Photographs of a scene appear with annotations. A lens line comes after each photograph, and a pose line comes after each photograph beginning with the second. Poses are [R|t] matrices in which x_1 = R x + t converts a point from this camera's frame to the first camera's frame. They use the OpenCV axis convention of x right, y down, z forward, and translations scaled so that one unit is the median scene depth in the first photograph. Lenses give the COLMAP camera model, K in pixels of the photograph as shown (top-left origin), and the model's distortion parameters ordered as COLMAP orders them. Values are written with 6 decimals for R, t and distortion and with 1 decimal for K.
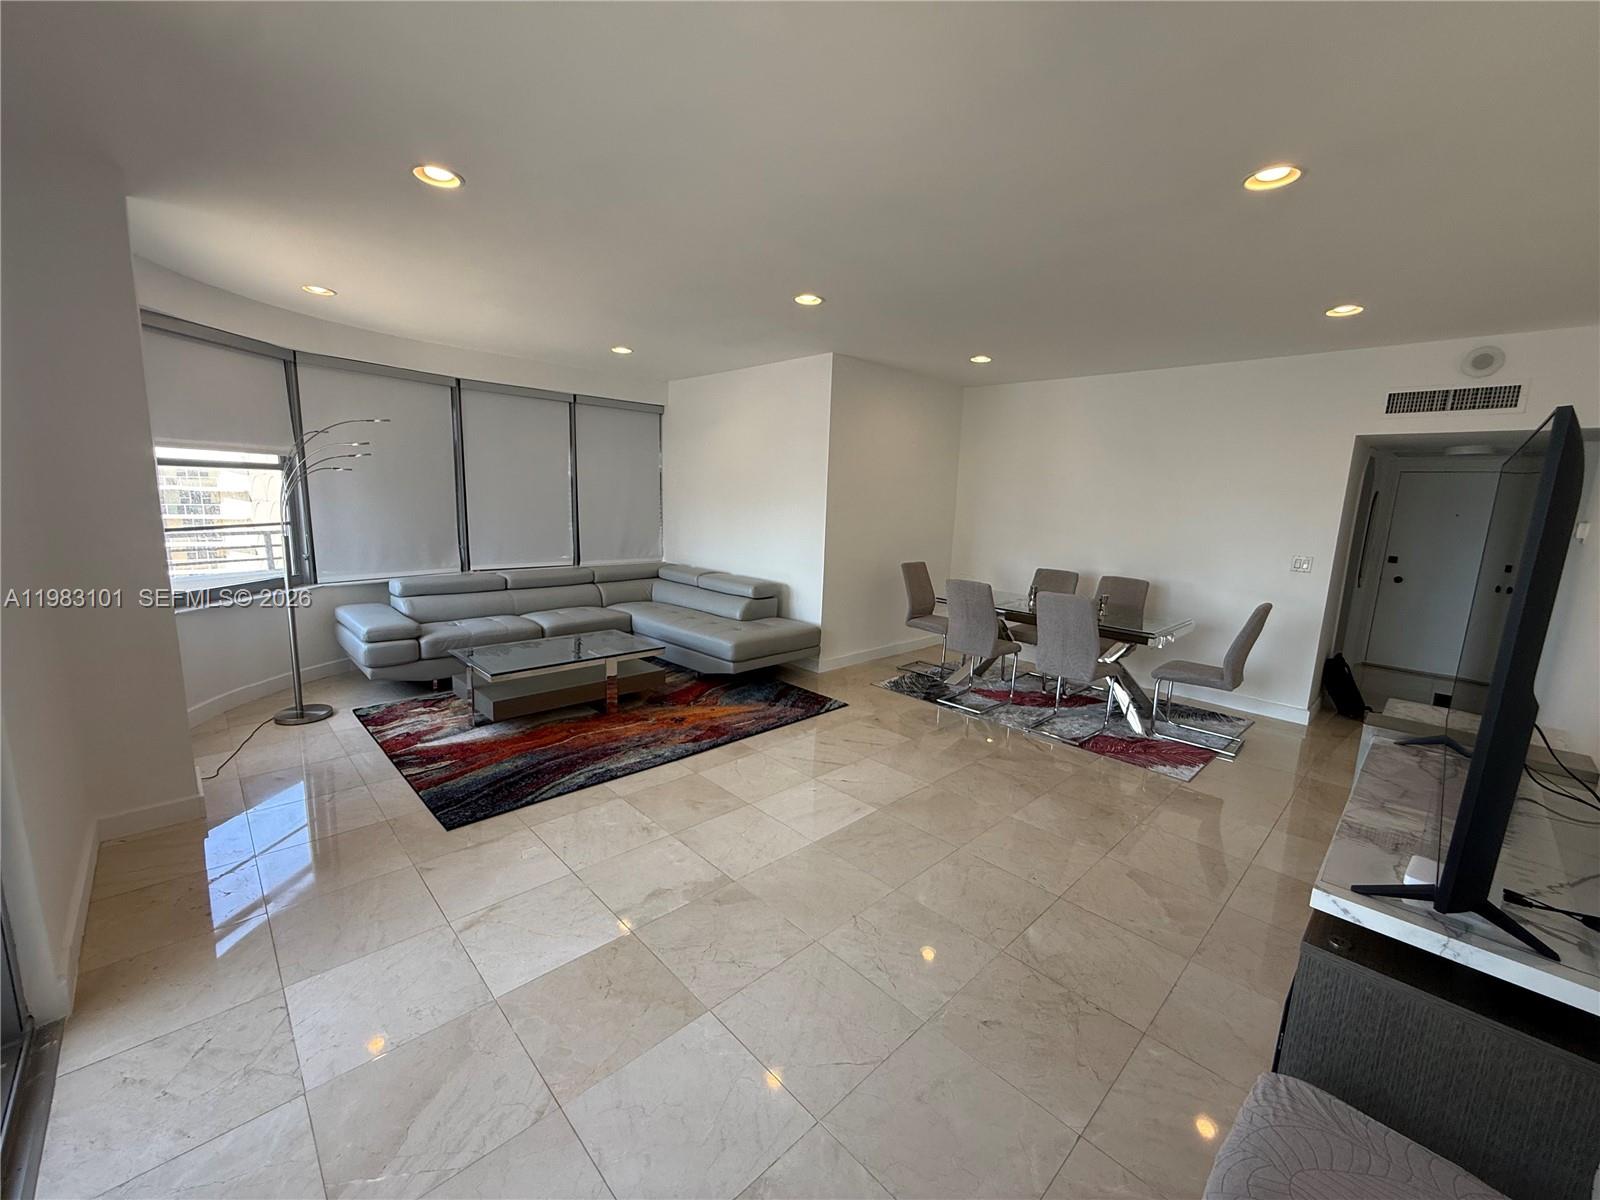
lens RADIAL K [[636.5, 0, 793.6], [0, 636.5, 600.9], [0, 0, 1]] dist [0.000889, -0.000229]
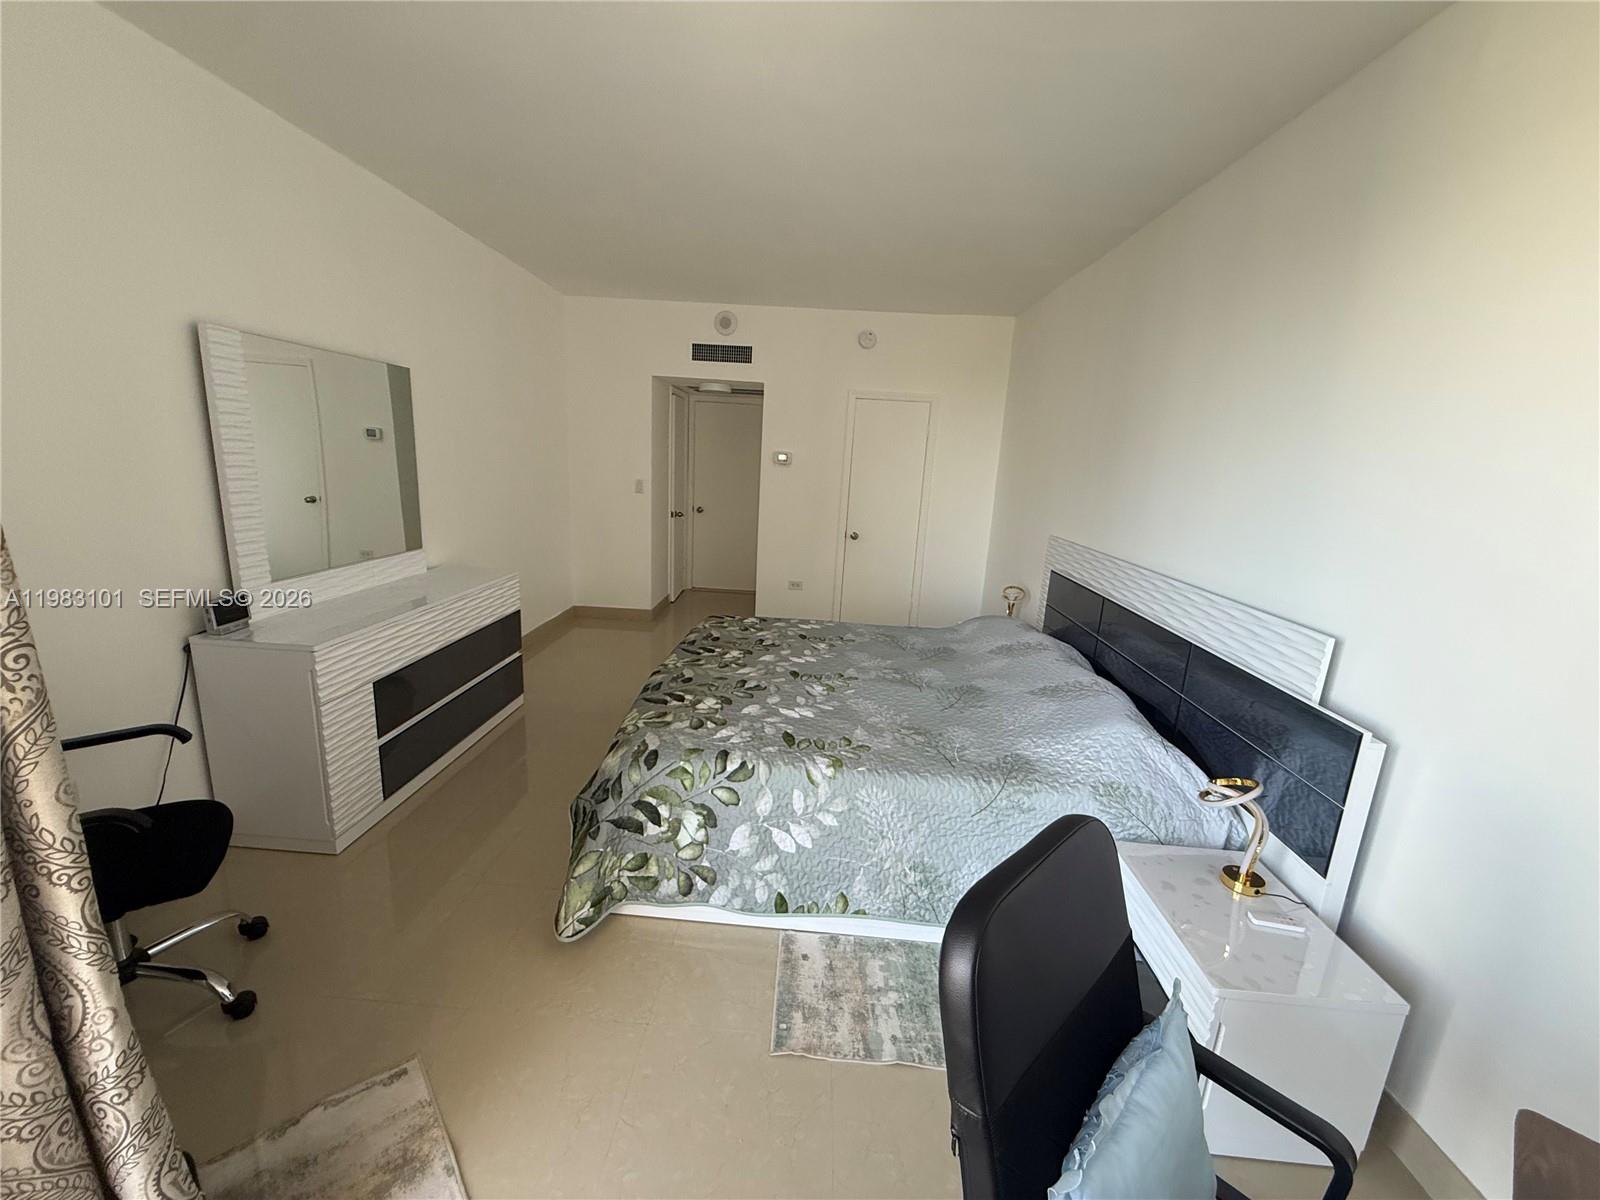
lens RADIAL K [[636.5, 0, 793.6], [0, 636.5, 600.9], [0, 0, 1]] dist [0.000889, -0.000229]
pose [[0.729825, -0.153701, 0.666132, 0.195646], [0.081712, 0.987025, 0.138217, 0.011044], [-0.678733, -0.046443, 0.732915, -0.058774]]
